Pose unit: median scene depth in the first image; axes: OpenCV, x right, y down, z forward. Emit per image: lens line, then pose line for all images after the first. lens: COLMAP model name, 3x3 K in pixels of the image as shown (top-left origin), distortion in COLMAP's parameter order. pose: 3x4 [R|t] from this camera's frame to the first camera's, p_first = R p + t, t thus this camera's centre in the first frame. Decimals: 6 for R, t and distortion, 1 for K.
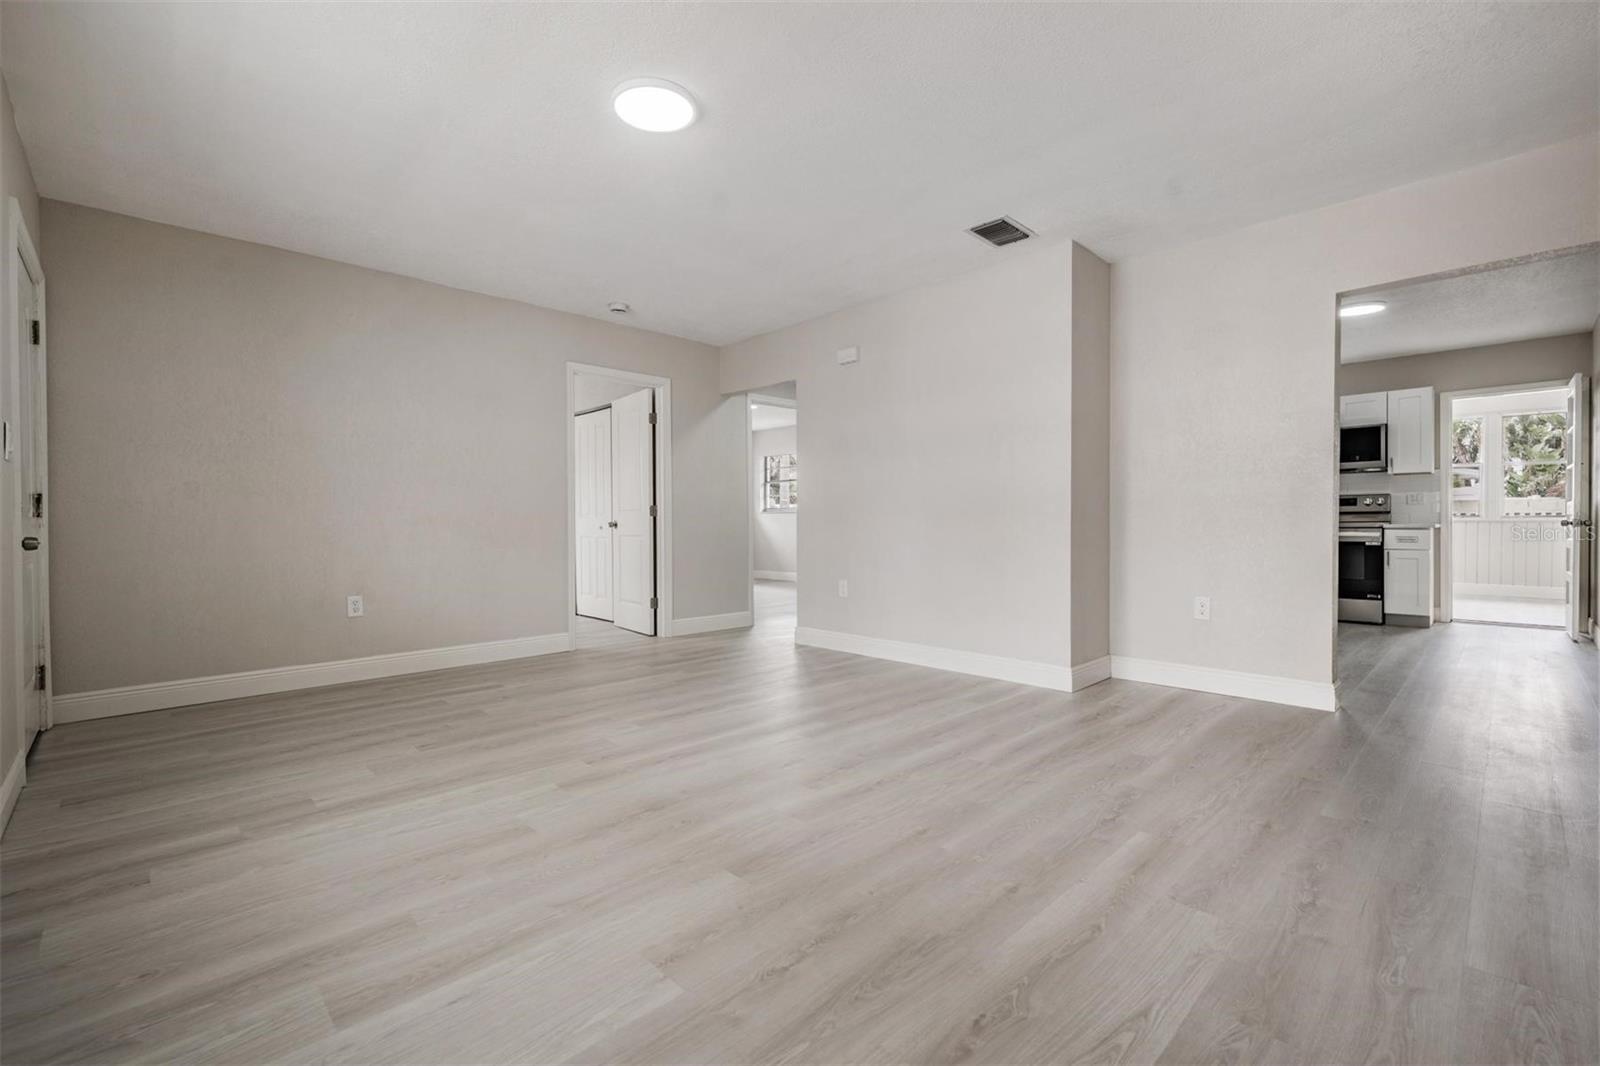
lens RADIAL K [[718.6, 0, 787.9], [0, 718.6, 533.9], [0, 0, 1]] dist [0.007428, 0.000215]
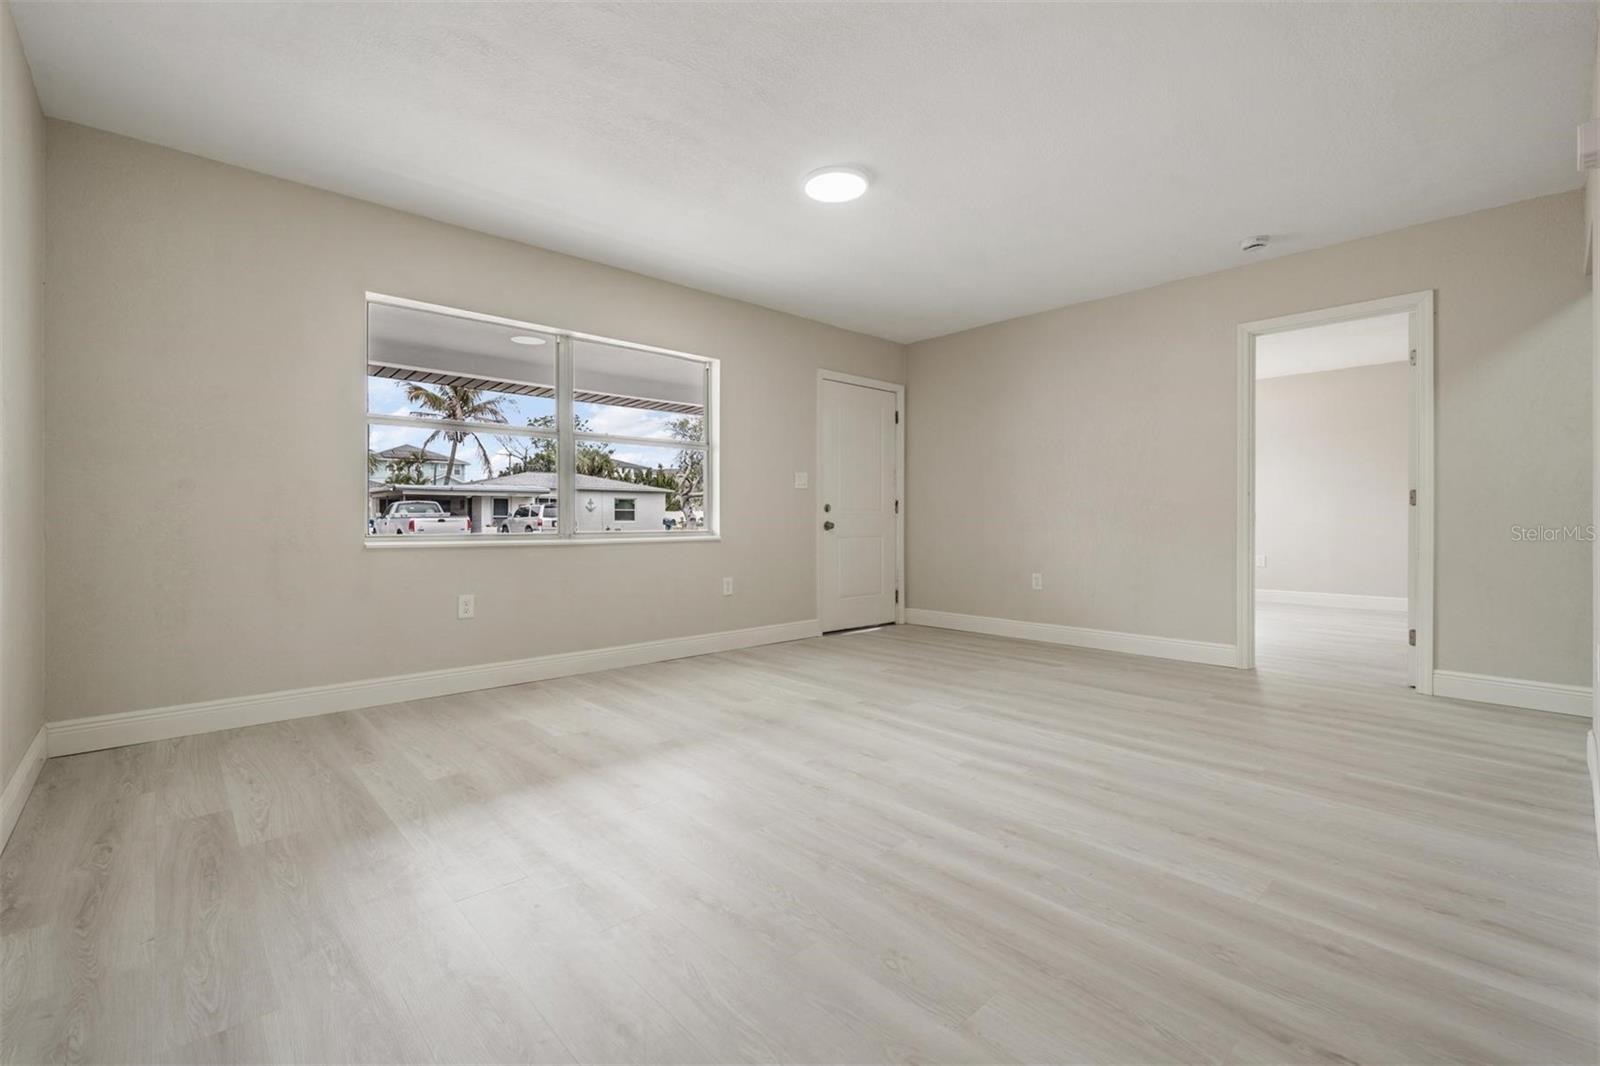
lens RADIAL K [[718.6, 0, 790.6], [0, 718.6, 516.8], [0, 0, 1]] dist [0.007428, 0.000215]
pose [[-0.063599, 0.000583, -0.997975, 0.957660], [-0.014873, 0.999888, 0.001532, -0.012347], [0.997865, 0.014940, -0.063584, 0.899852]]
